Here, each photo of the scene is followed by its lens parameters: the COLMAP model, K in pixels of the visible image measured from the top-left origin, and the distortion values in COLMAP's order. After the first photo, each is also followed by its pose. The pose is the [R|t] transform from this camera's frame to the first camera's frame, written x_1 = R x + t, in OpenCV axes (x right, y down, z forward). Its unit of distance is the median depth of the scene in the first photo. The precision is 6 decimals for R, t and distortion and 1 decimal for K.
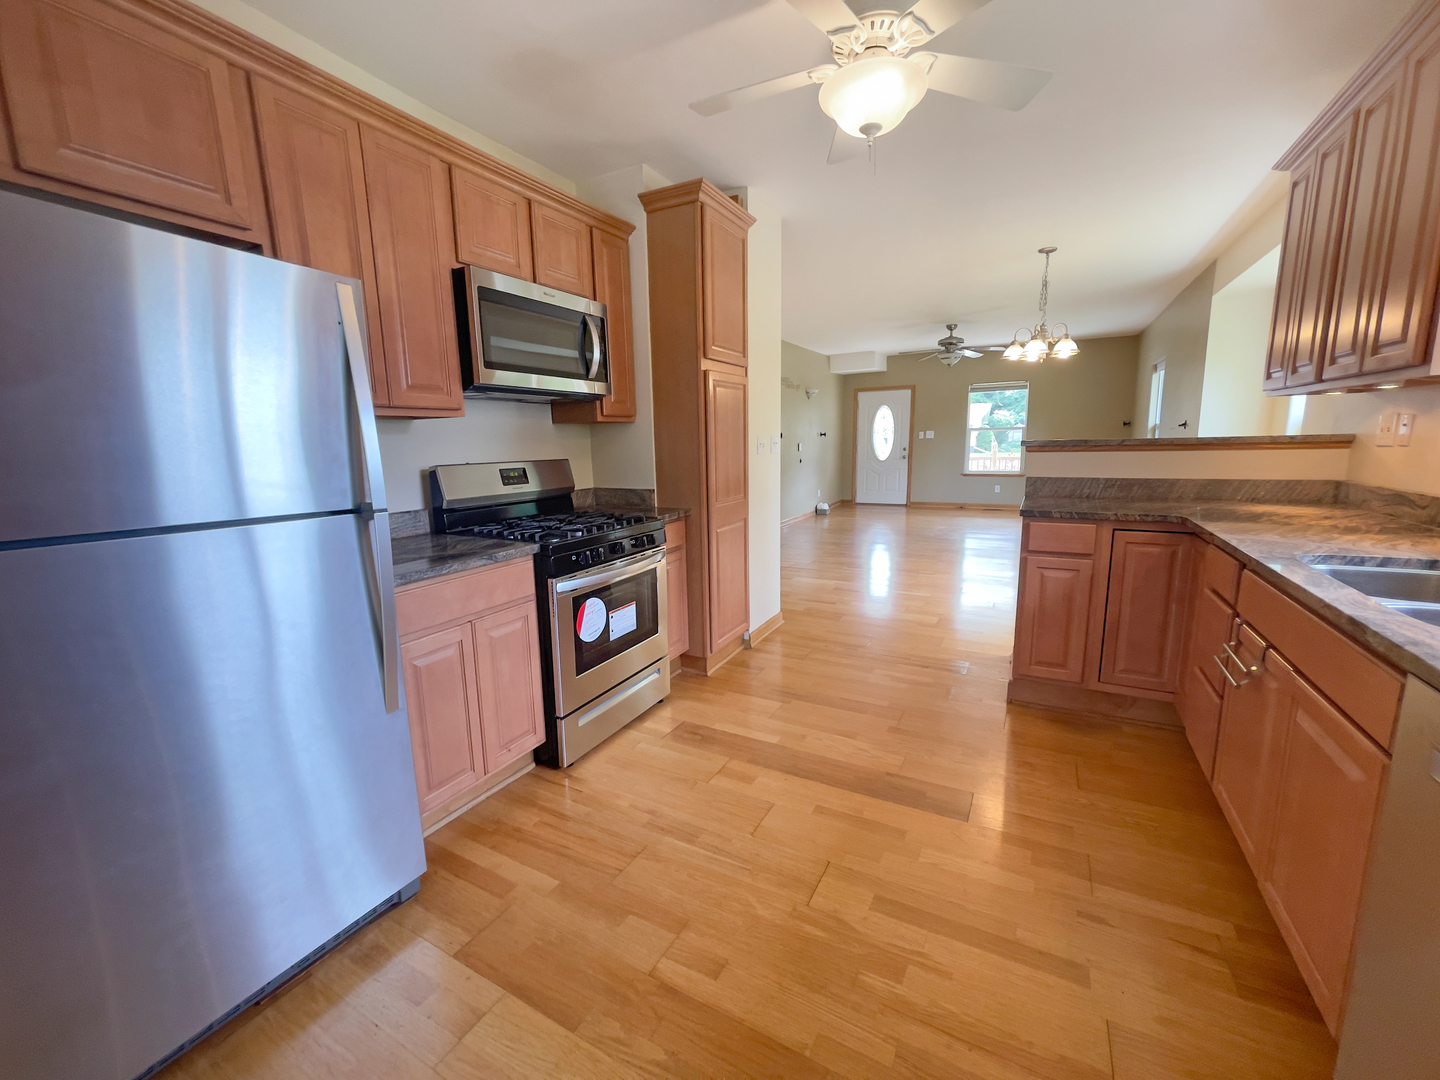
lens RADIAL K [[577.6, 0, 712.1], [0, 577.6, 539.4], [0, 0, 1]] dist [-0.018293, 0.007861]
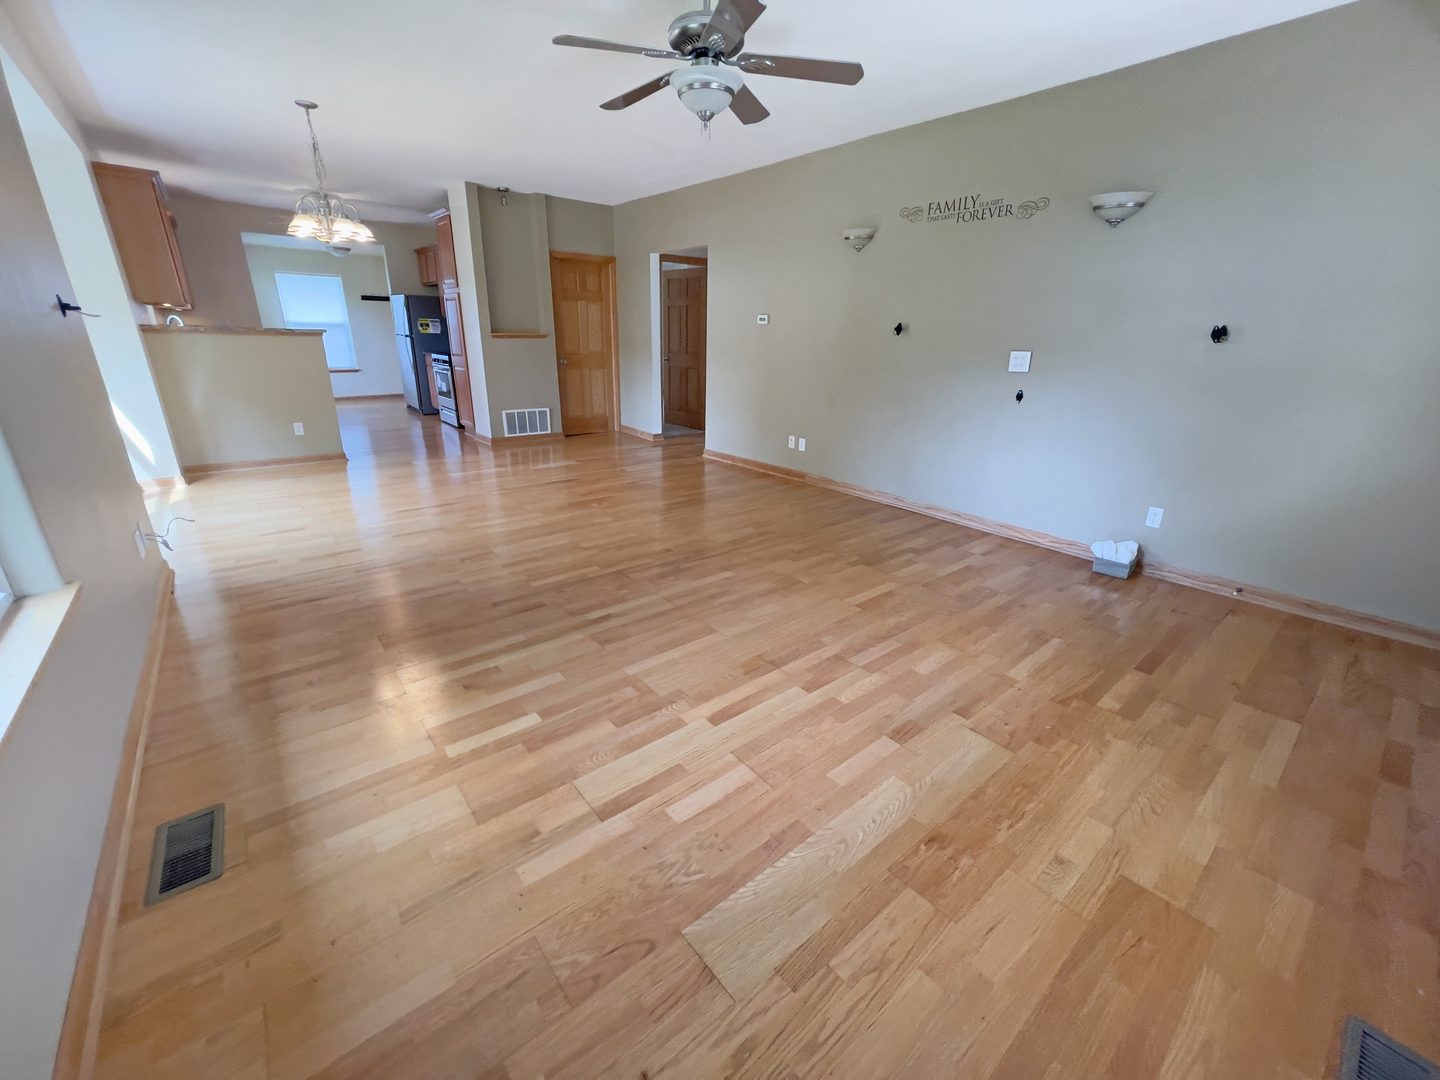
lens RADIAL K [[577.6, 0, 712.1], [0, 577.6, 539.4], [0, 0, 1]] dist [-0.018293, 0.007861]
pose [[-0.378520, 0.325782, -0.866365, 2.428092], [-0.164821, 0.897327, 0.409436, -0.669034], [0.910800, 0.297775, -0.285961, 3.757245]]
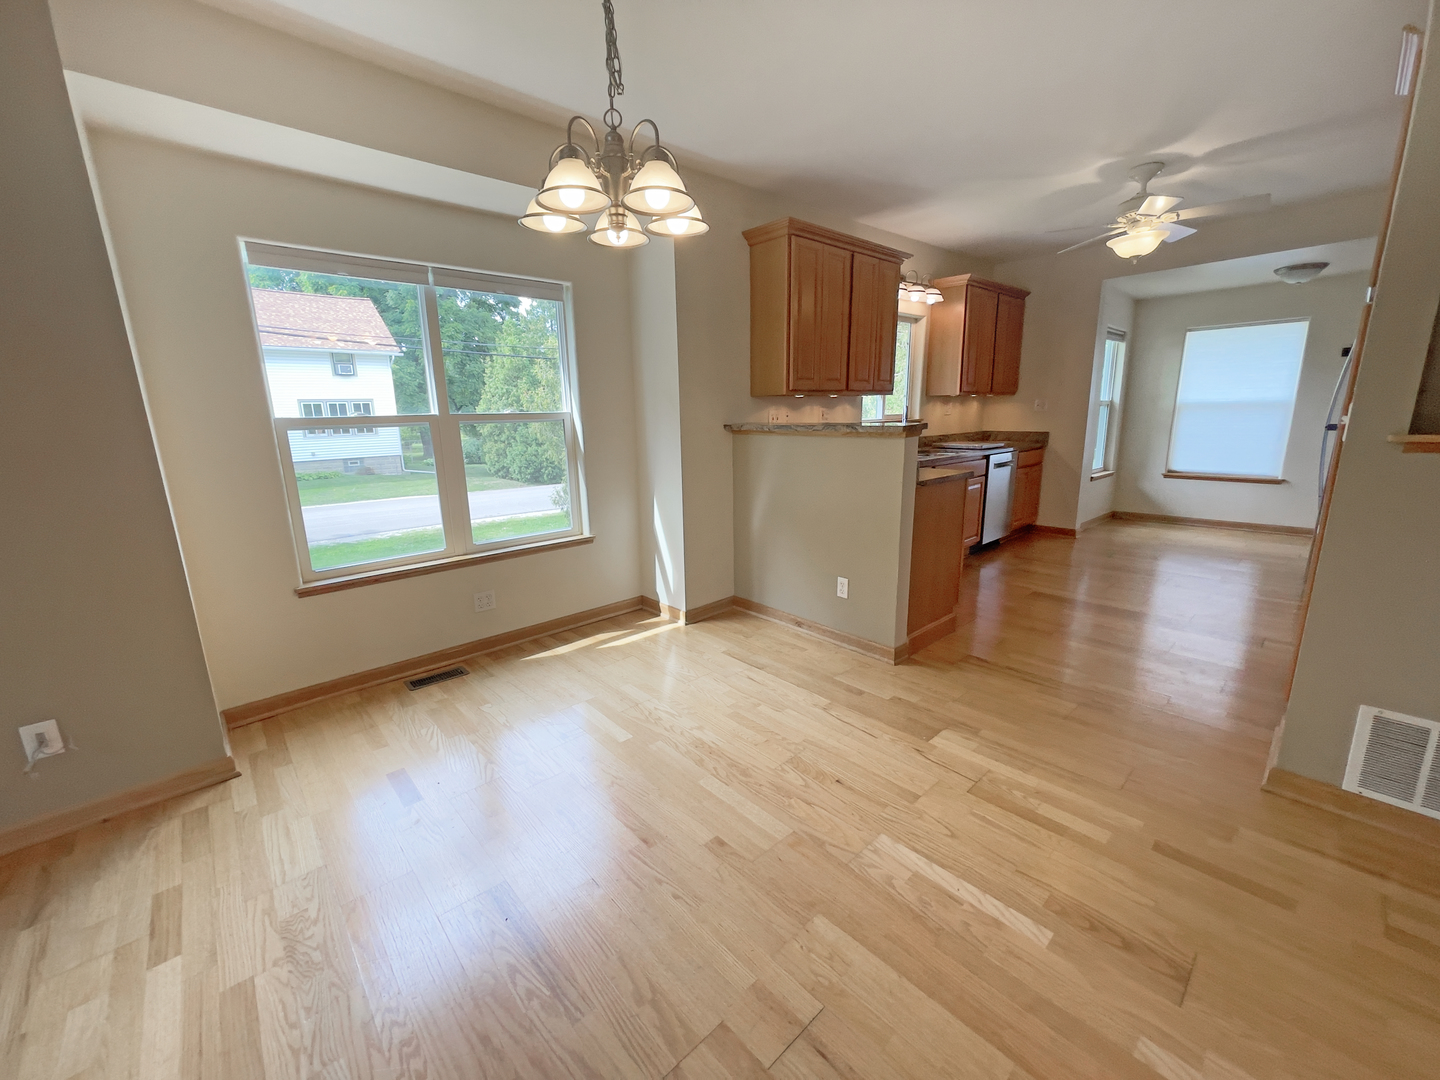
lens RADIAL K [[577.6, 0, 712.1], [0, 577.6, 539.4], [0, 0, 1]] dist [-0.018293, 0.007861]
pose [[-0.942906, -0.030222, 0.331684, 0.714513], [0.096939, 0.927856, 0.360119, -0.479493], [-0.318638, 0.371711, -0.871952, 2.684445]]
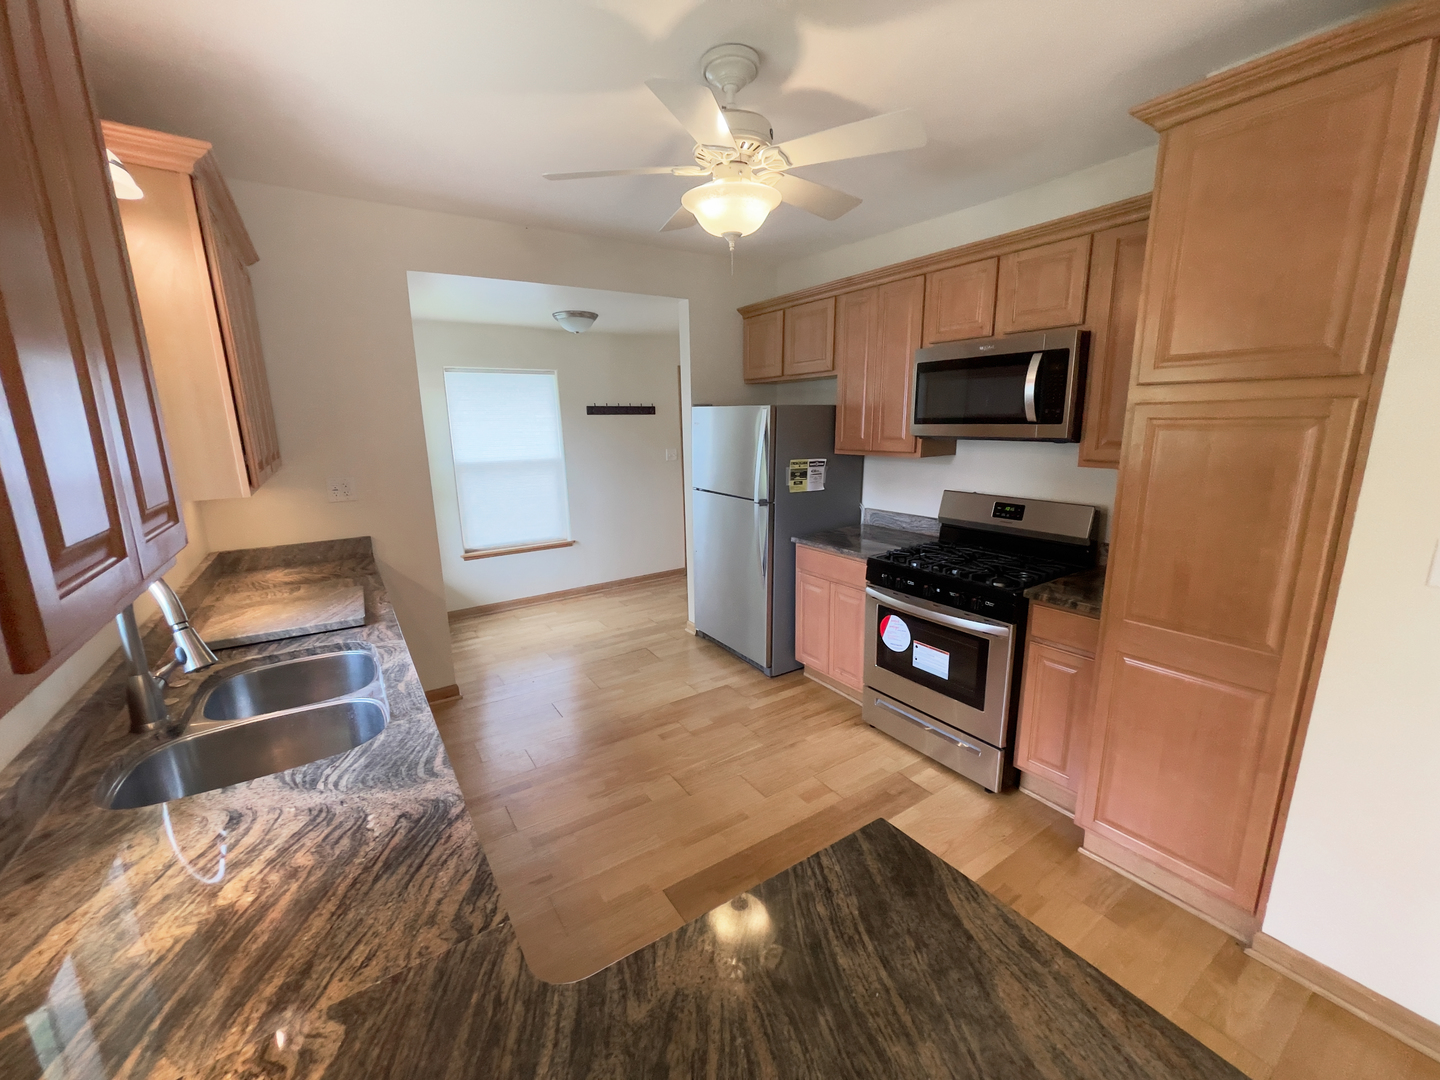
lens RADIAL K [[577.6, 0, 712.1], [0, 577.6, 539.4], [0, 0, 1]] dist [-0.018293, 0.007861]
pose [[-0.466708, 0.212633, -0.858470, 0.957082], [-0.117232, 0.947229, 0.298352, -0.359382], [0.876607, 0.239884, -0.417152, 1.120412]]
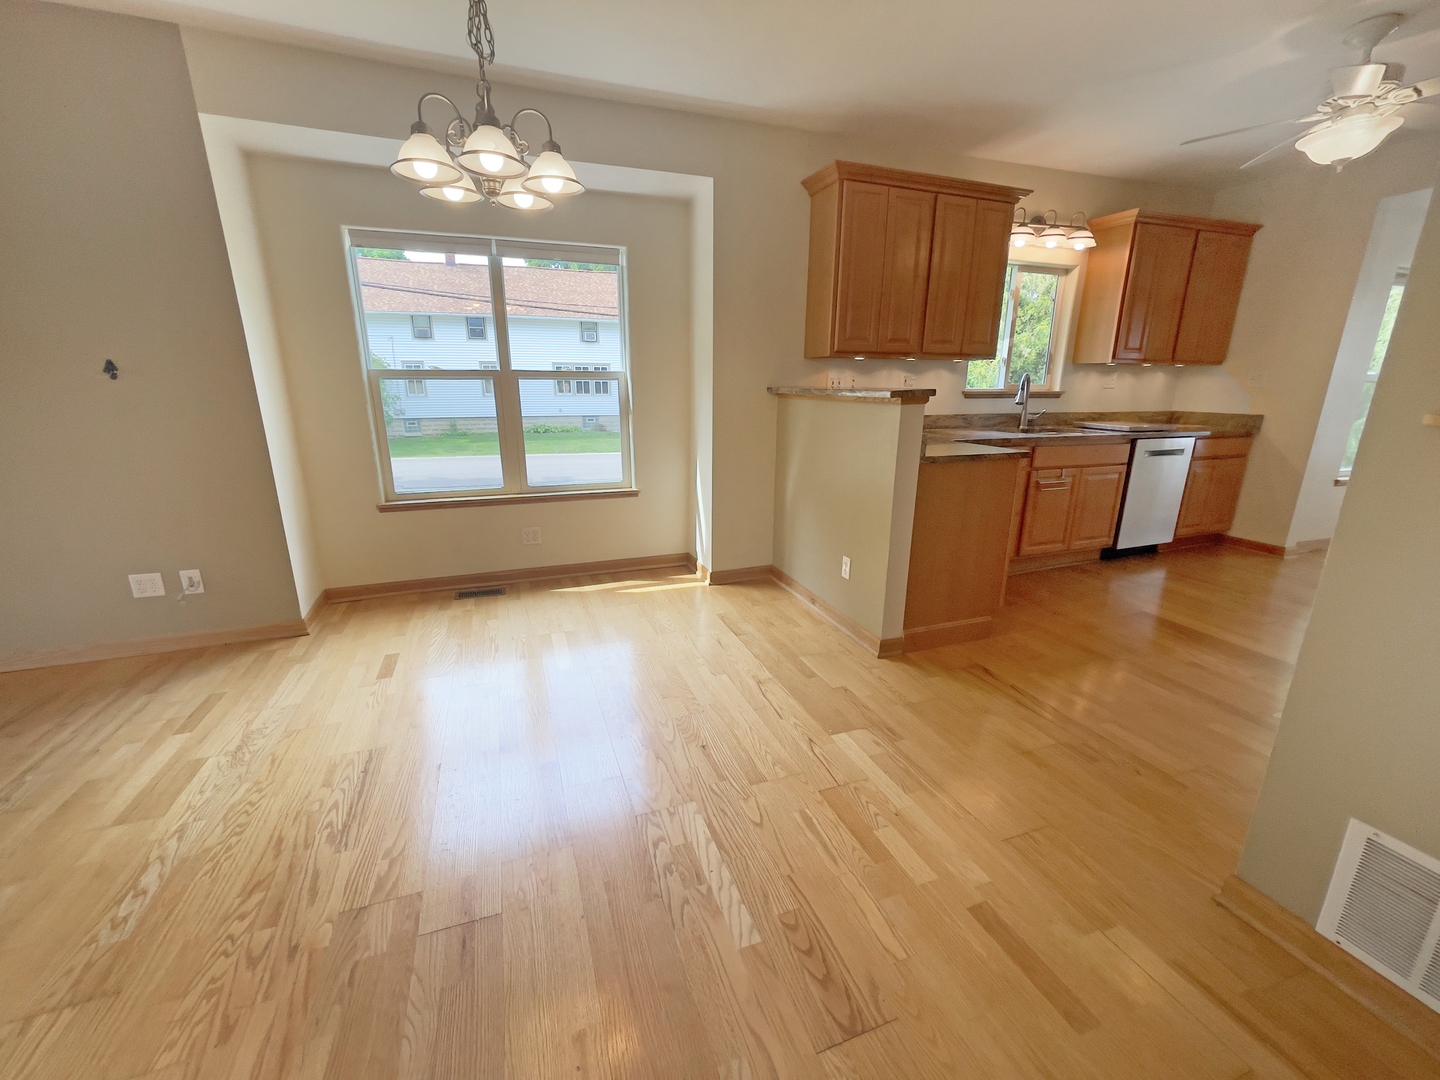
lens RADIAL K [[577.6, 0, 712.1], [0, 577.6, 539.4], [0, 0, 1]] dist [-0.018293, 0.007861]
pose [[-0.751646, -0.154017, 0.641332, 0.276253], [0.122420, 0.922881, 0.365109, -0.404241], [-0.648106, 0.352945, -0.674825, 2.453123]]
